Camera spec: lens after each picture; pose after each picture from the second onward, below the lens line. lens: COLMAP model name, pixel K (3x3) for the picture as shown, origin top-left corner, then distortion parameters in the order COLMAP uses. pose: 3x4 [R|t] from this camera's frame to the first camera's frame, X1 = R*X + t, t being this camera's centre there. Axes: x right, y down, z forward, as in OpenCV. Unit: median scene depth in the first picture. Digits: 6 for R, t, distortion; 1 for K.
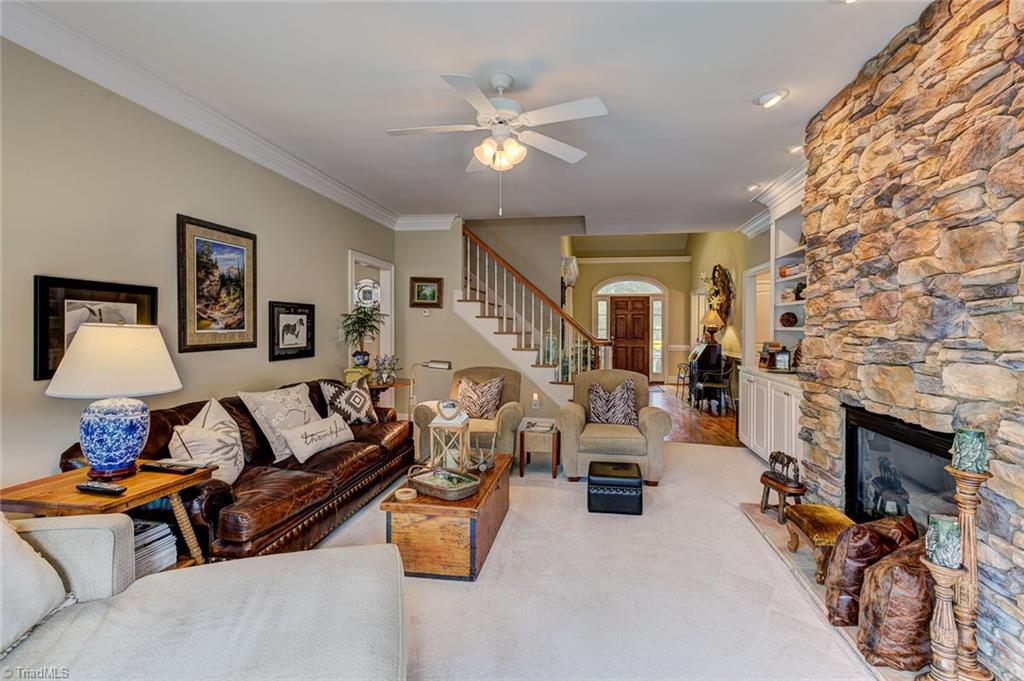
lens RADIAL K [[468.9, 0, 512.0], [0, 468.9, 340.5], [0, 0, 1]] dist [0.016779, 0.001335]
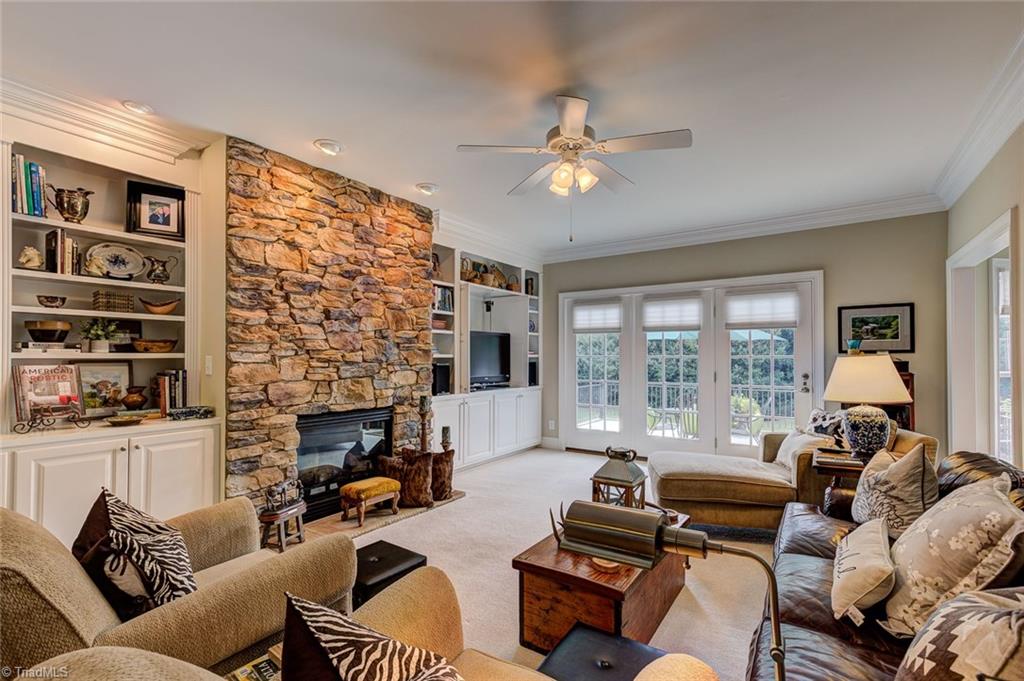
lens RADIAL K [[468.9, 0, 512.0], [0, 468.9, 340.5], [0, 0, 1]] dist [0.016779, 0.001335]
pose [[-0.911386, 0.006495, 0.411501, -0.384015], [0.003573, 0.999963, -0.007869, -0.065381], [-0.411537, -0.005702, -0.911375, 2.370532]]
